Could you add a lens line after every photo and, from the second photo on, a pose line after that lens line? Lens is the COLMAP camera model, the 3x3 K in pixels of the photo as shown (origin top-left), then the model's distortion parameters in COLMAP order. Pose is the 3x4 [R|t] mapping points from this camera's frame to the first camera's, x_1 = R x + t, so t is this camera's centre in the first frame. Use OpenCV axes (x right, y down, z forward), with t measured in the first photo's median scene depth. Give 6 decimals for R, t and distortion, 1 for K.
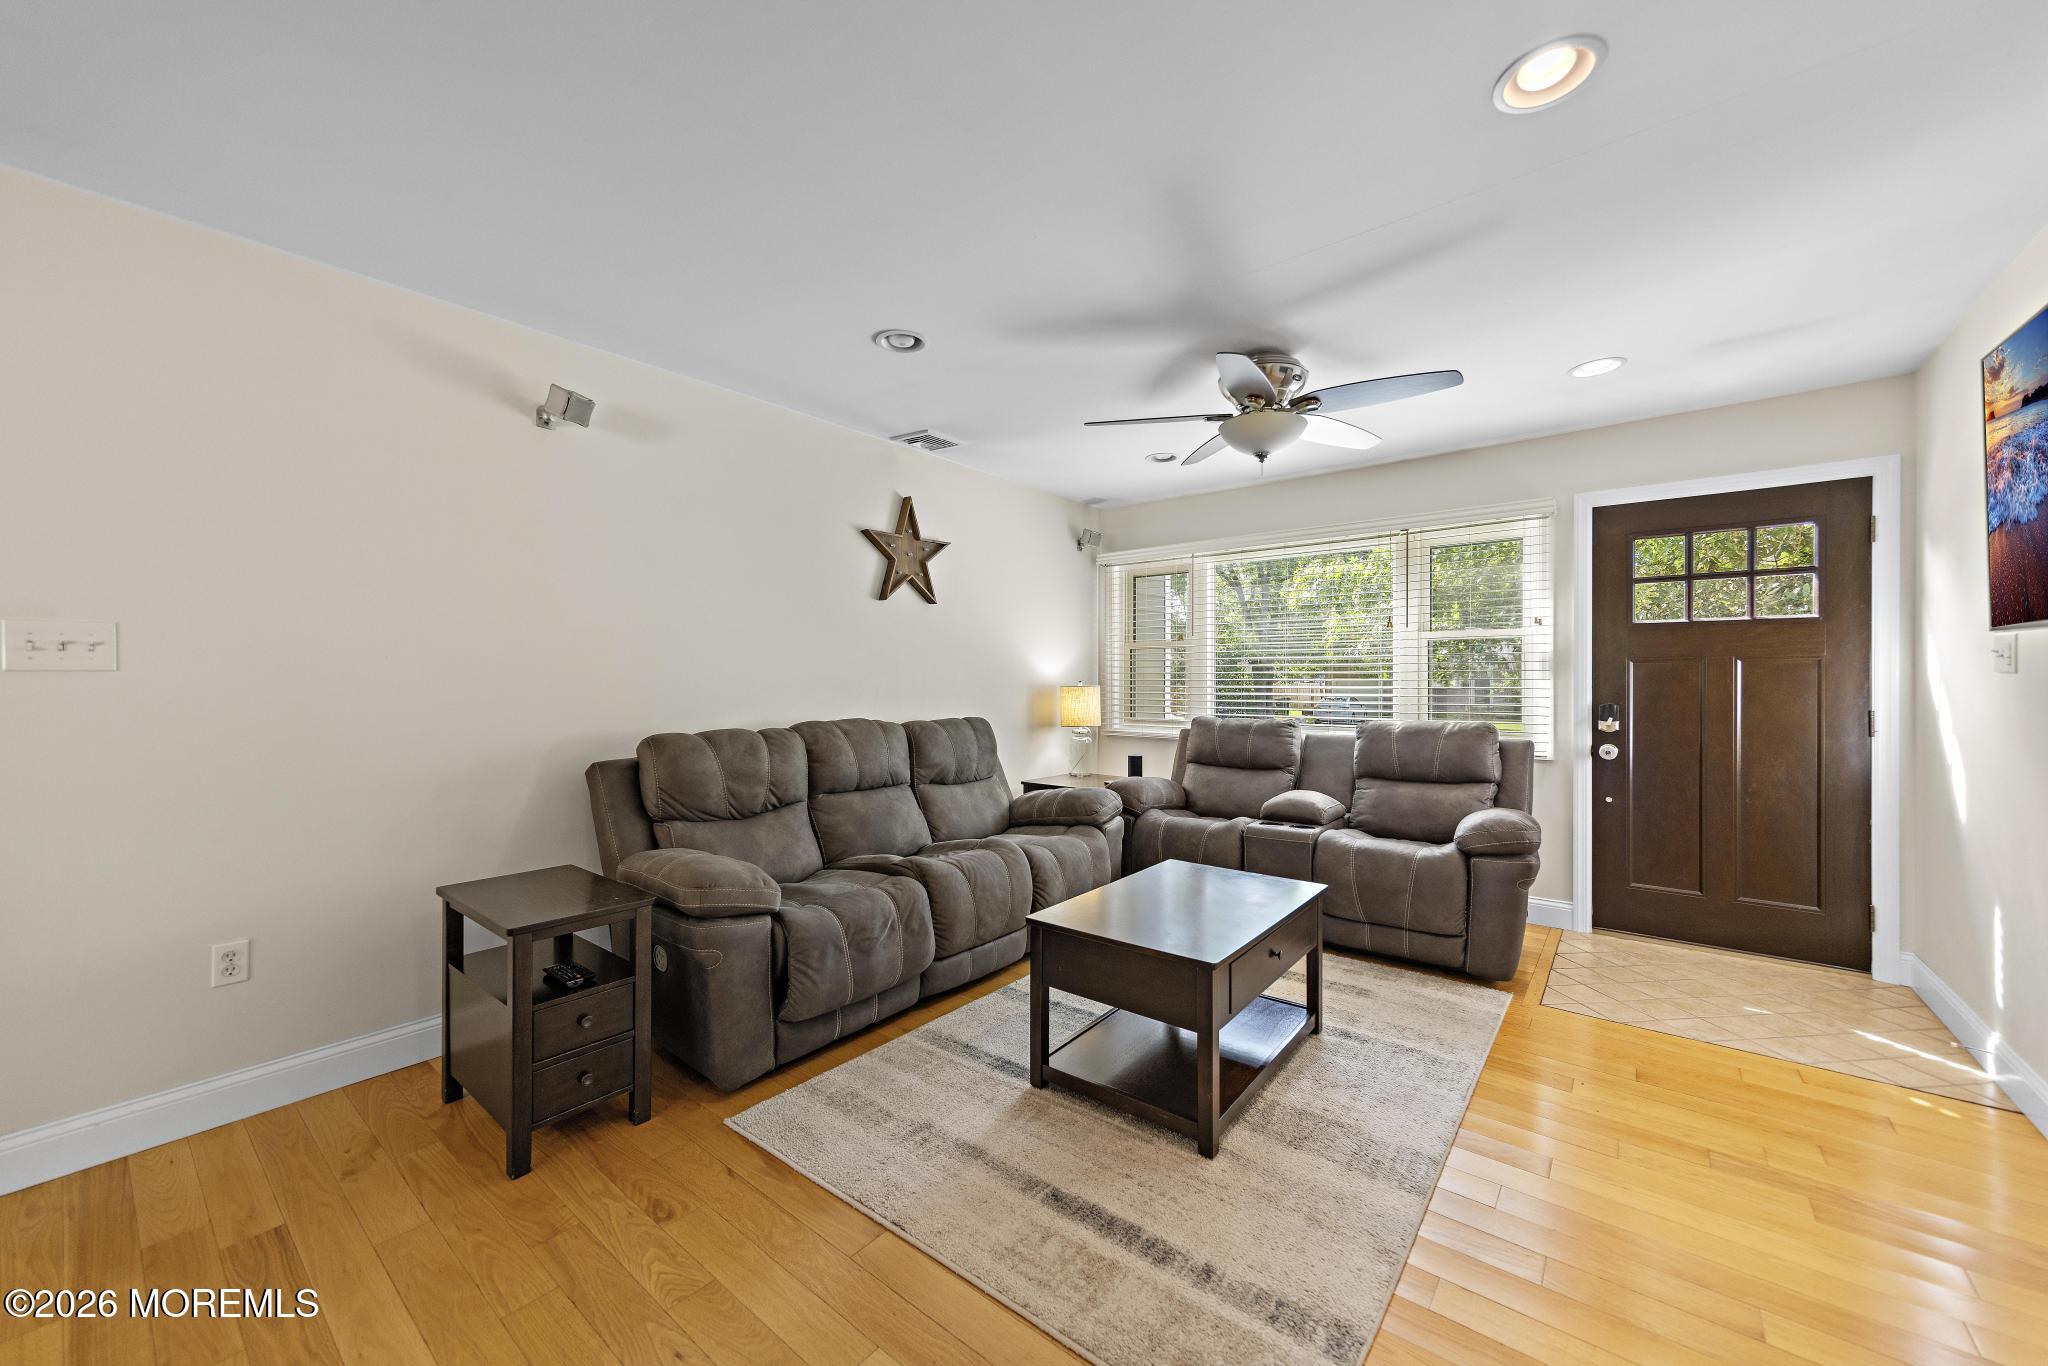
lens RADIAL K [[763.5, 0, 1024.3], [0, 763.5, 682.1], [0, 0, 1]] dist [0.001224, -0.000632]
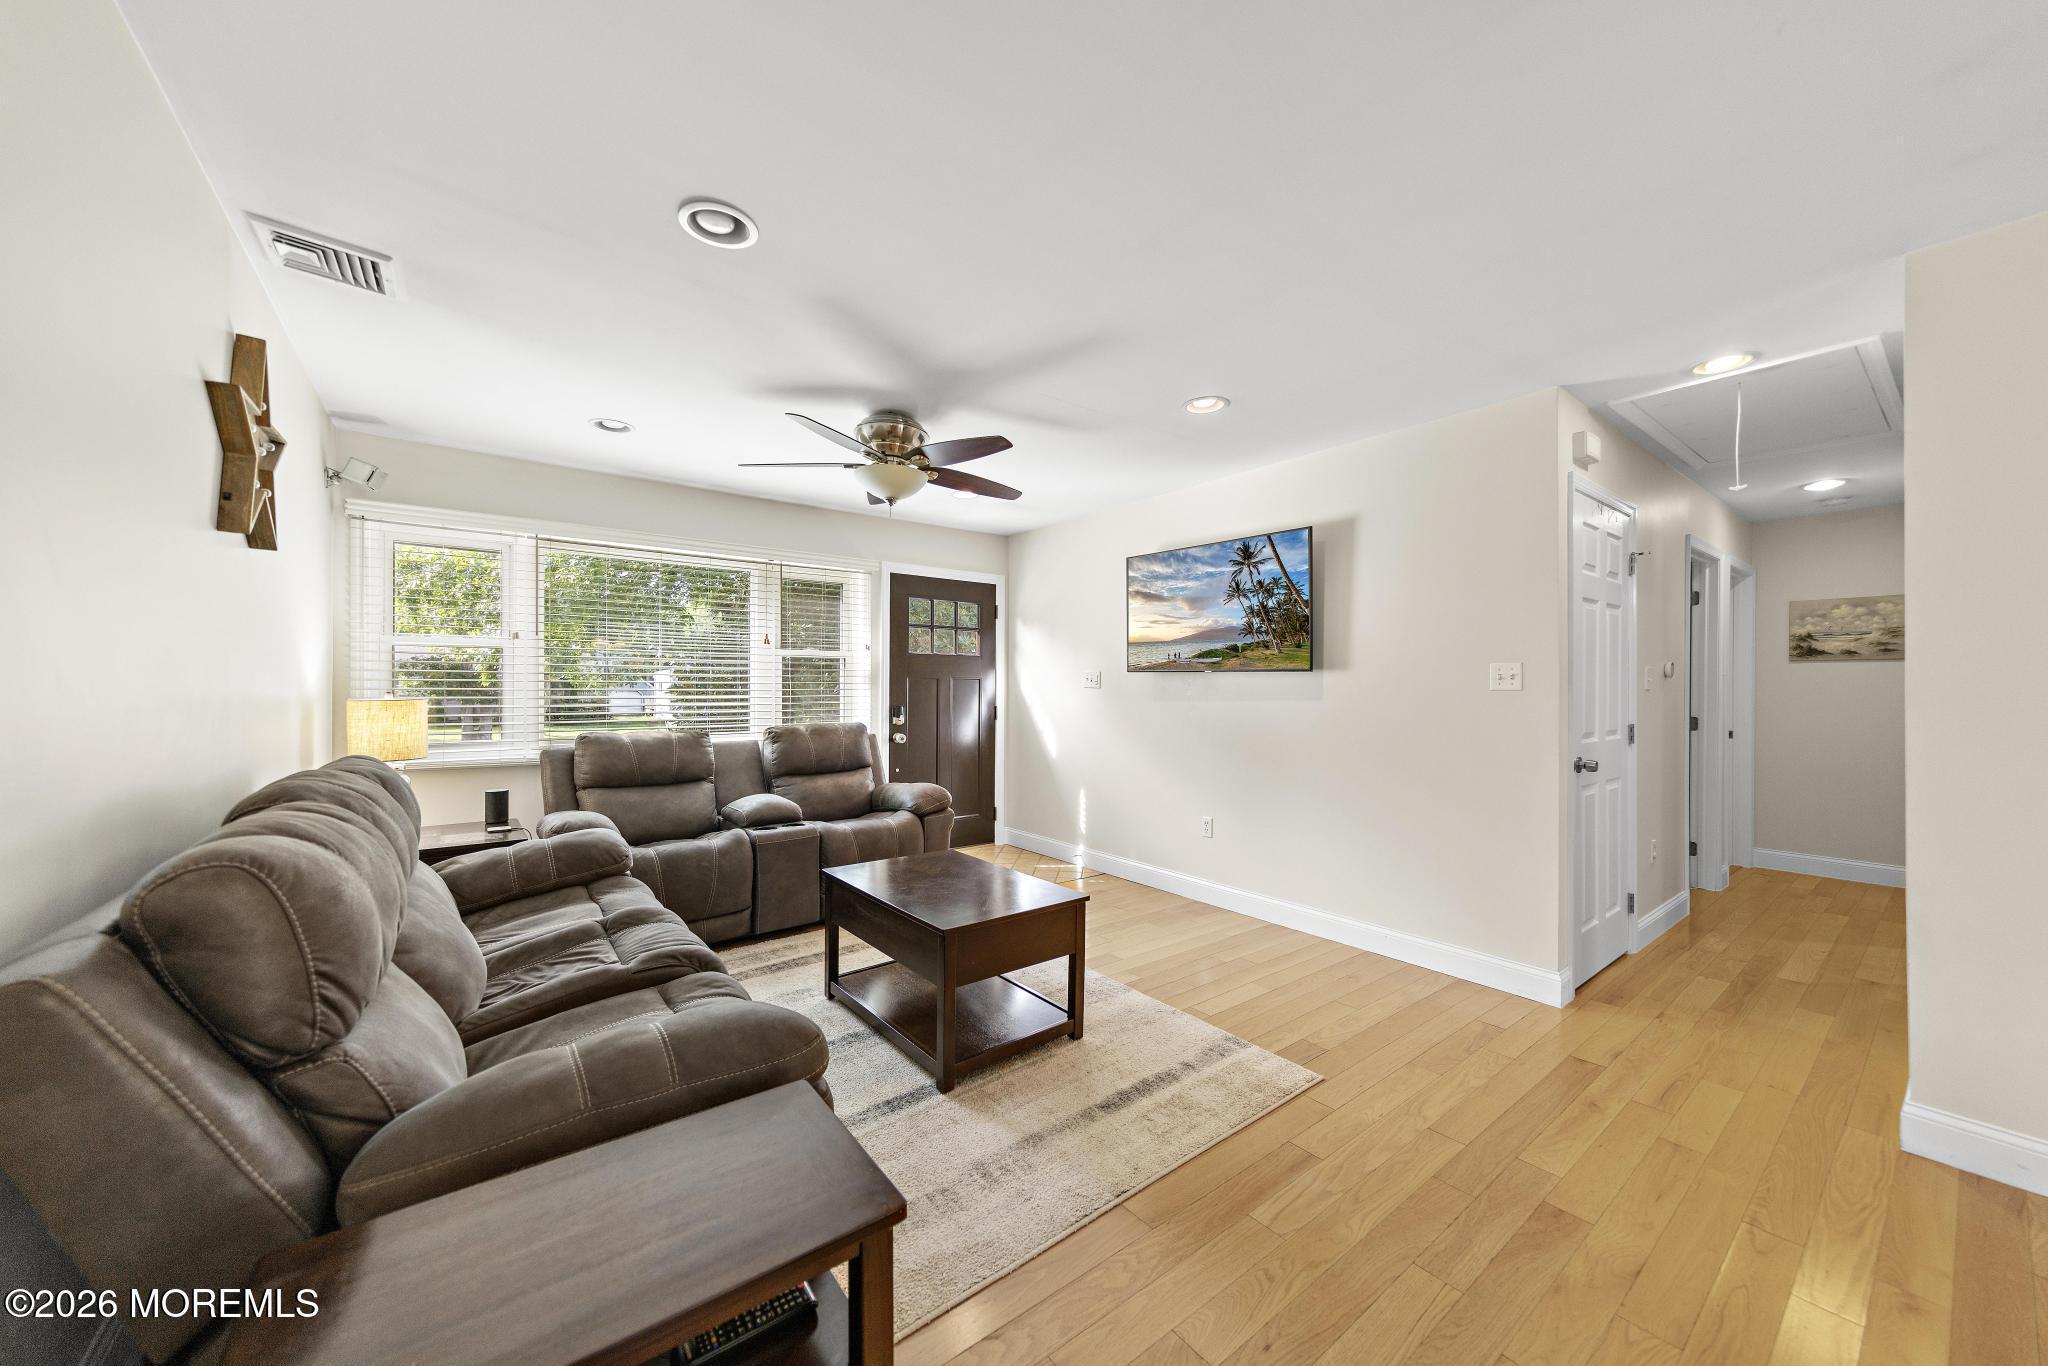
lens RADIAL K [[728.7, 0, 1039.6], [0, 728.7, 688.3], [0, 0, 1]] dist [0.000103, 0.000380]
pose [[0.229756, -0.001703, 0.973247, -0.583501], [-0.002509, 0.999994, 0.002342, -0.010367], [-0.973245, -0.002980, 0.229751, 0.419580]]
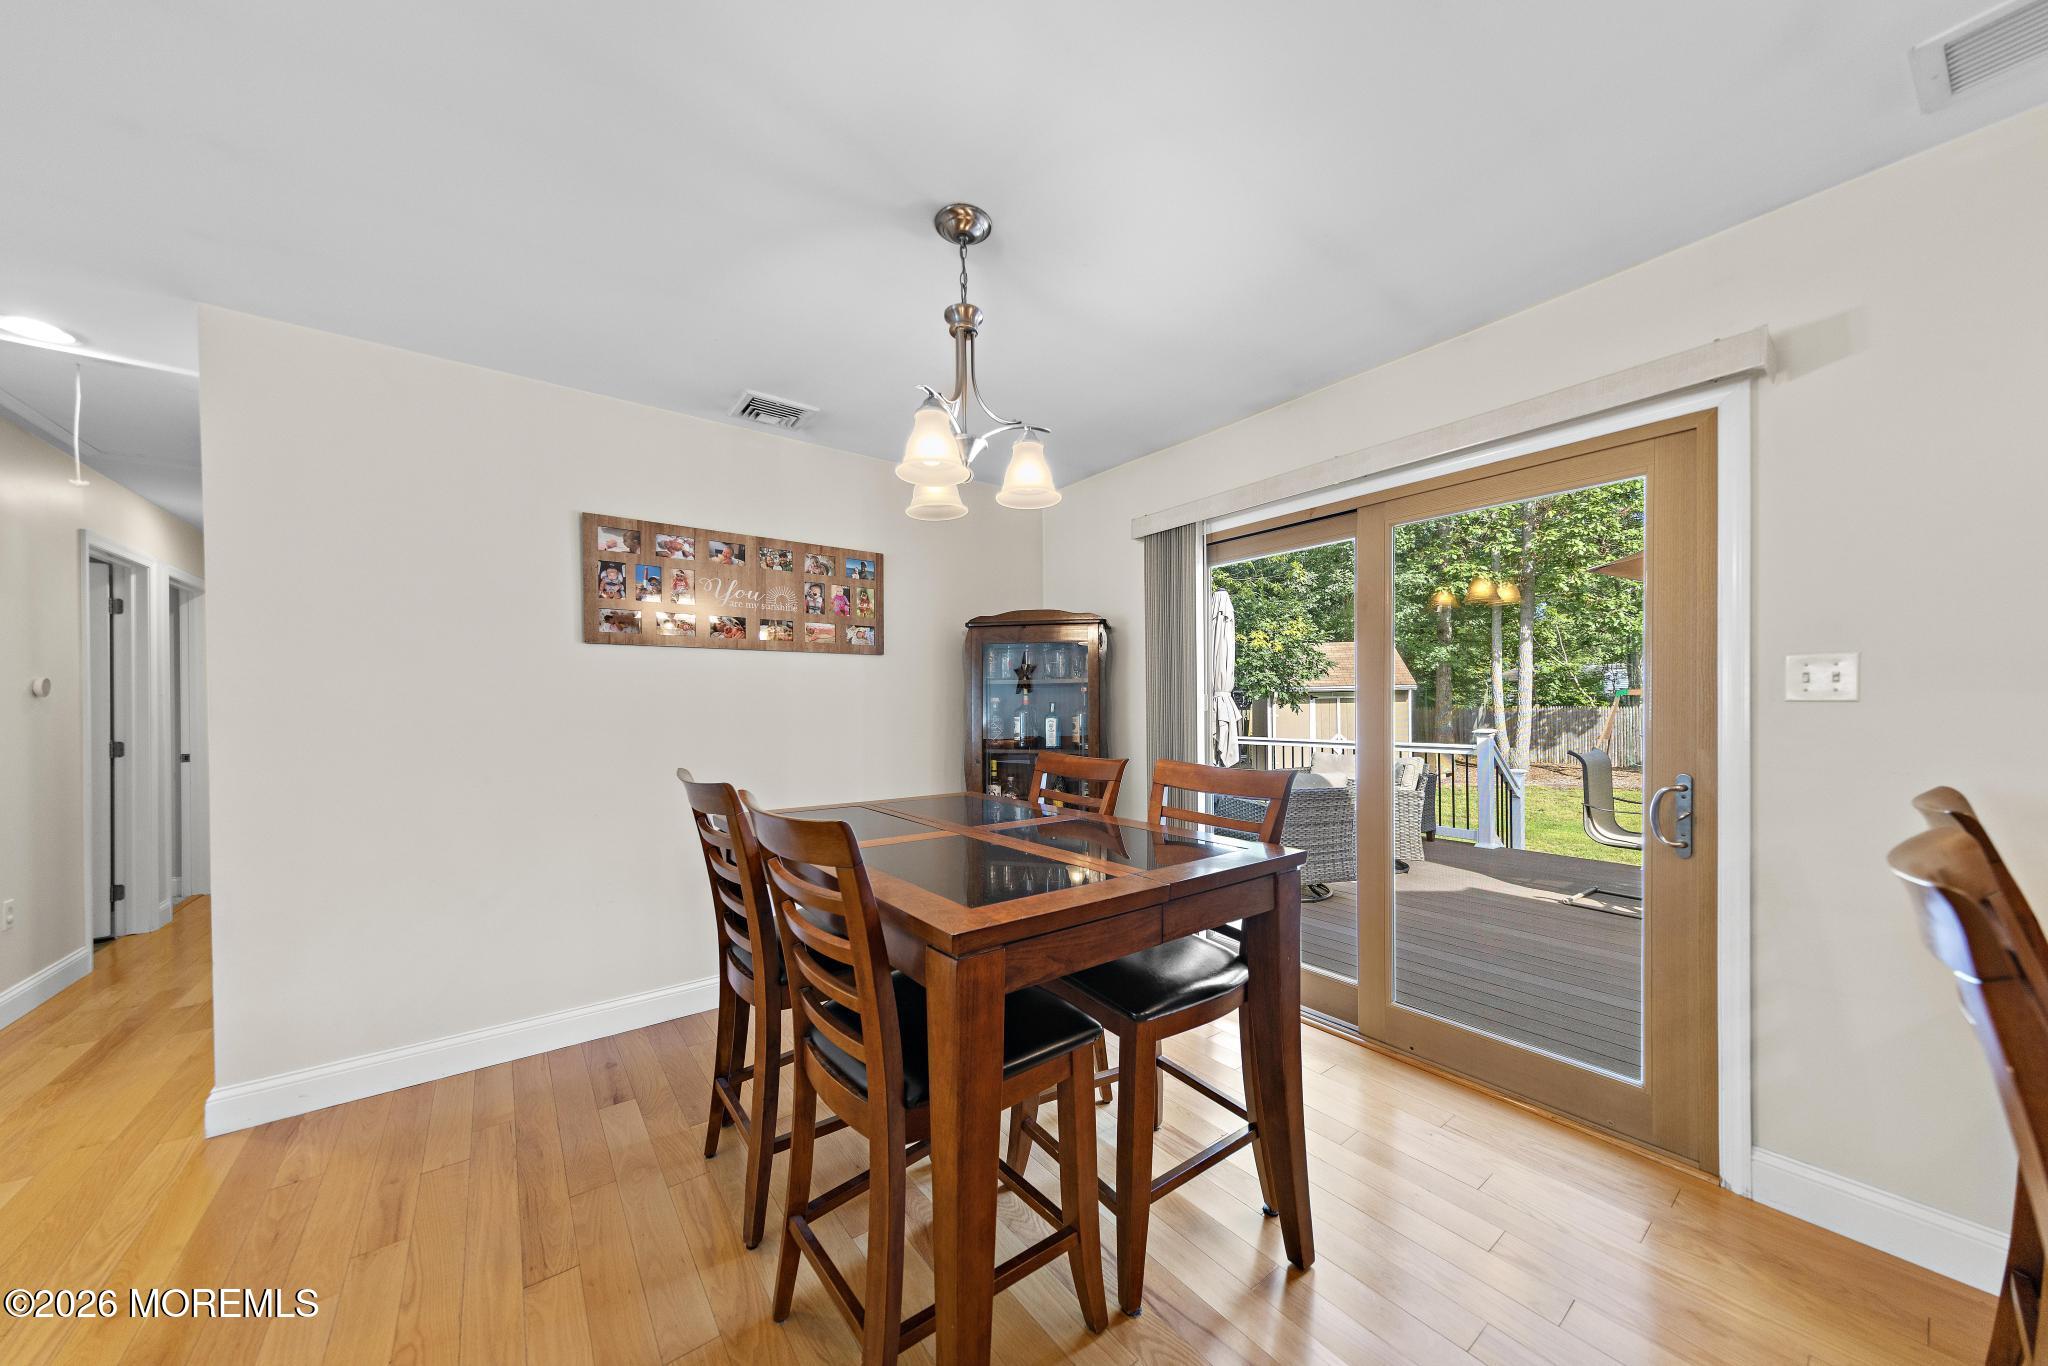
lens RADIAL K [[692.1, 0, 1016.2], [0, 692.1, 707.6], [0, 0, 1]] dist [0.002643, -0.000184]
pose [[-0.970336, 0.002793, 0.241745, -0.670022], [0.002710, 0.999996, -0.000675, -0.009058], [-0.241745, 0.000000, -0.970340, 0.302452]]
